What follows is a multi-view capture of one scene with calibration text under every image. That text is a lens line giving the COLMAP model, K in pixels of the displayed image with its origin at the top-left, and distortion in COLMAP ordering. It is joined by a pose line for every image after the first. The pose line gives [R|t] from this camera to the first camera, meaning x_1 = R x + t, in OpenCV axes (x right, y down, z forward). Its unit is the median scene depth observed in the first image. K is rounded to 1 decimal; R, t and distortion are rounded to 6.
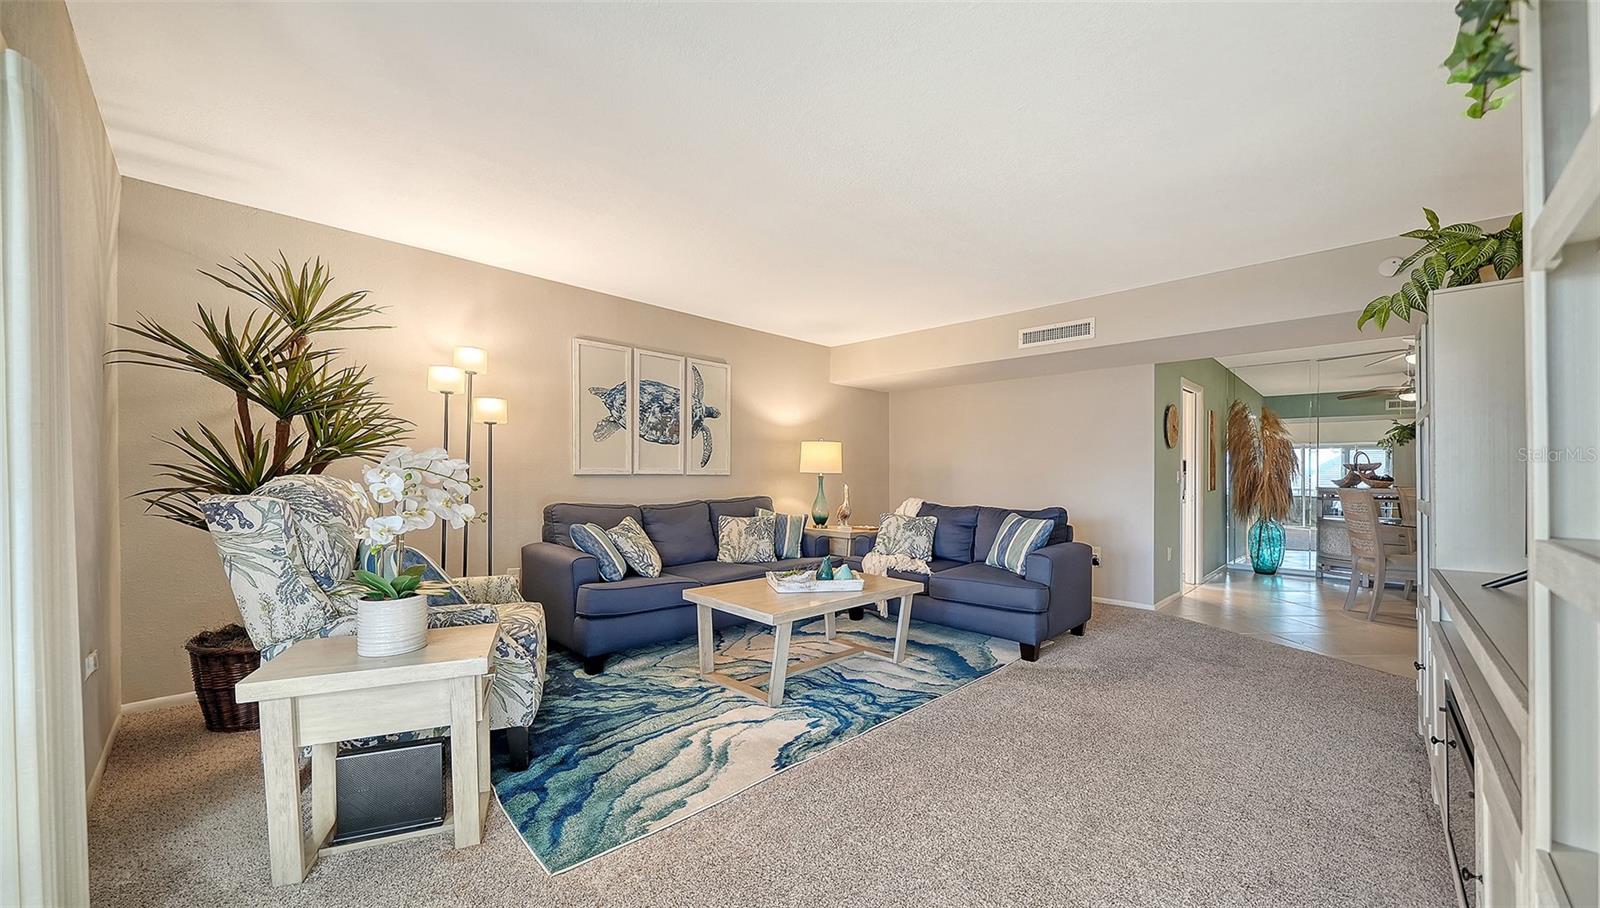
lens RADIAL K [[576.5, 0, 801.7], [0, 576.5, 478.3], [0, 0, 1]] dist [0.000547, 0.000037]
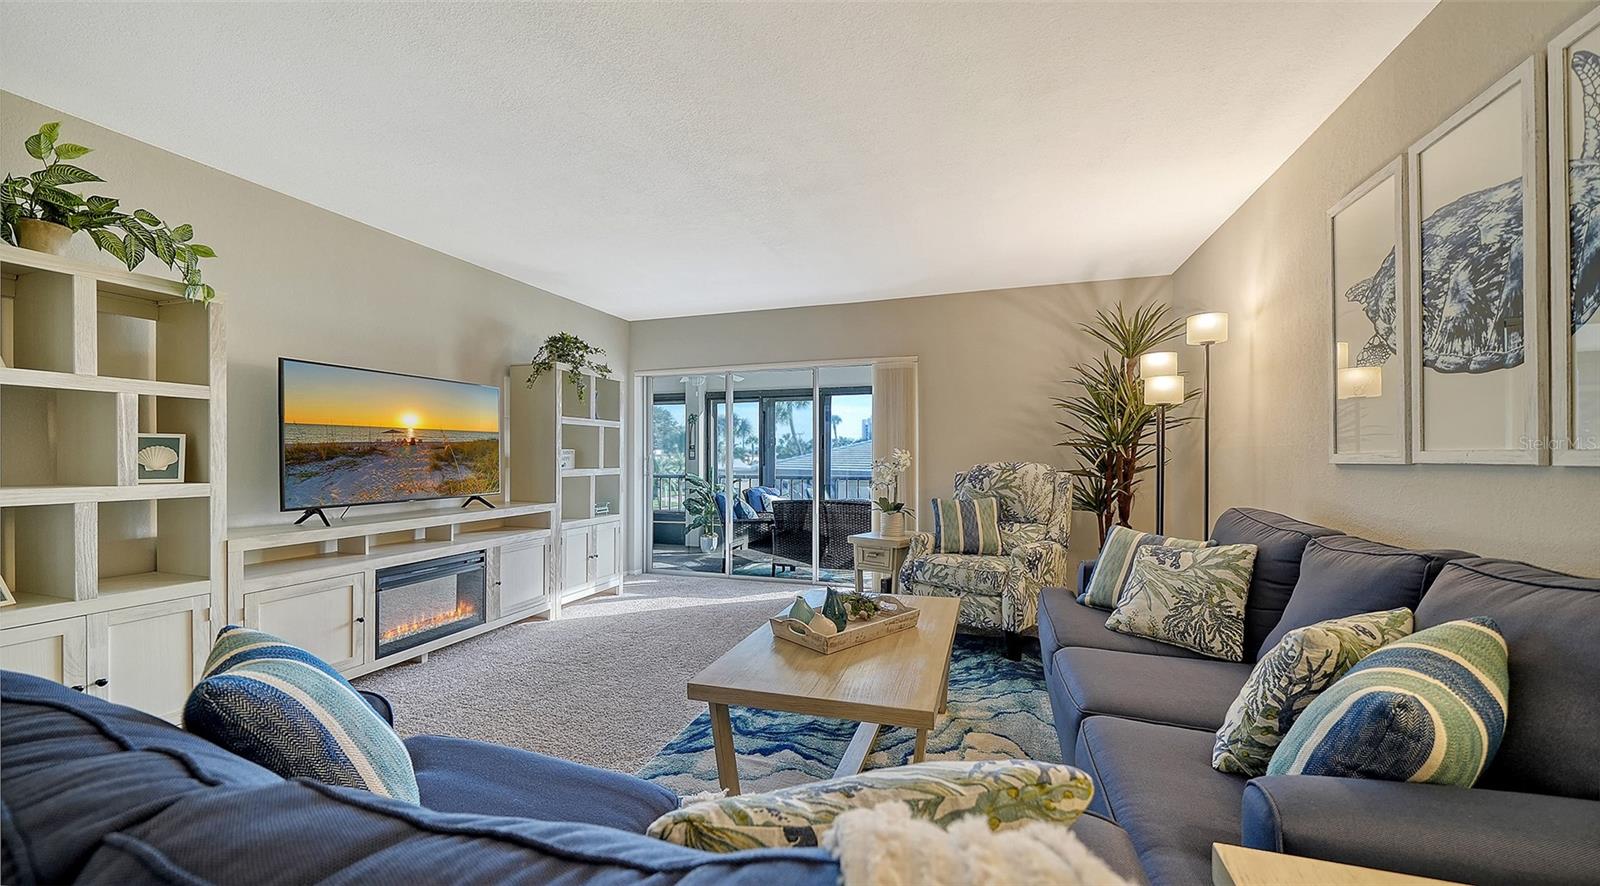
lens RADIAL K [[570.4, 0, 796.3], [0, 570.4, 456.1], [0, 0, 1]] dist [0.000018, 0.000001]
pose [[-0.897422, 0.003330, -0.441161, 0.299486], [0.005901, 0.999973, -0.004456, -0.013534], [0.441134, -0.006602, -0.897417, 1.287704]]
